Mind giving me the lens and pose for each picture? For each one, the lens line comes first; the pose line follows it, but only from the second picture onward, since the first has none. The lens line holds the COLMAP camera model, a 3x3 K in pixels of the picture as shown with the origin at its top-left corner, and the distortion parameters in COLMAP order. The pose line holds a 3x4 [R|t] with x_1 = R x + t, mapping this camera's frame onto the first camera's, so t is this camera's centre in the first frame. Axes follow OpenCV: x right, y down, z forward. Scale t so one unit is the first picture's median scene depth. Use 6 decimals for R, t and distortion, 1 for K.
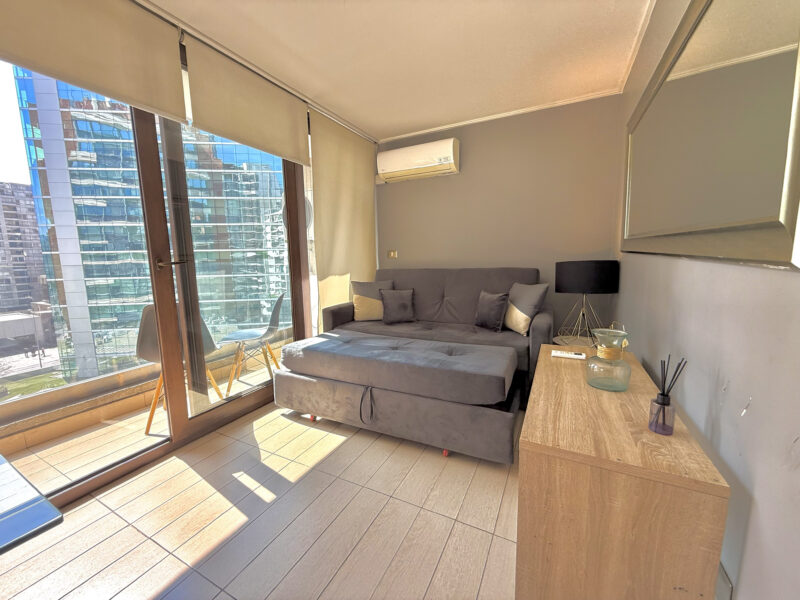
lens RADIAL K [[320.1, 0, 400.0], [0, 320.1, 300.0], [0, 0, 1]] dist [-0.001618, -0.000210]
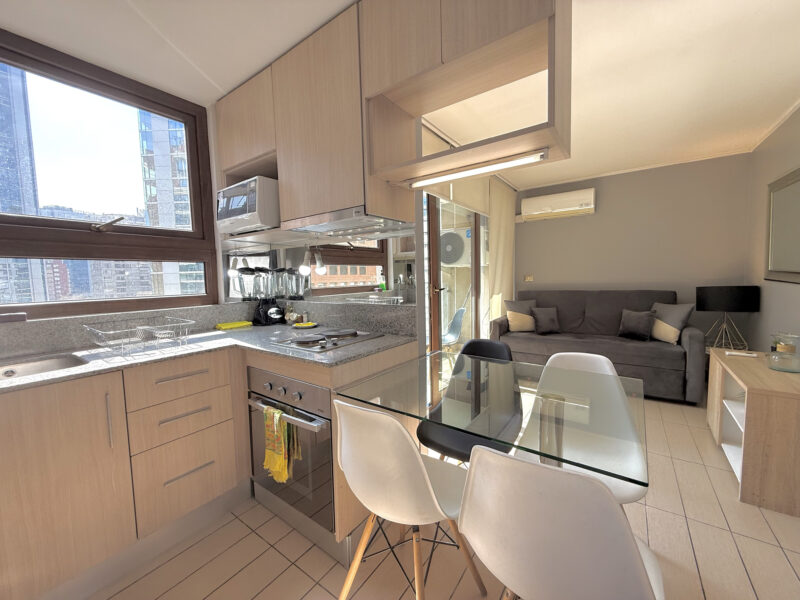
lens RADIAL K [[320.1, 0, 400.0], [0, 320.1, 300.0], [0, 0, 1]] dist [-0.001618, -0.000210]
pose [[0.987710, 0.006303, -0.156169, -0.392764], [-0.014639, 0.998525, -0.052284, 0.013576], [0.155609, 0.053928, 0.986346, -0.348796]]
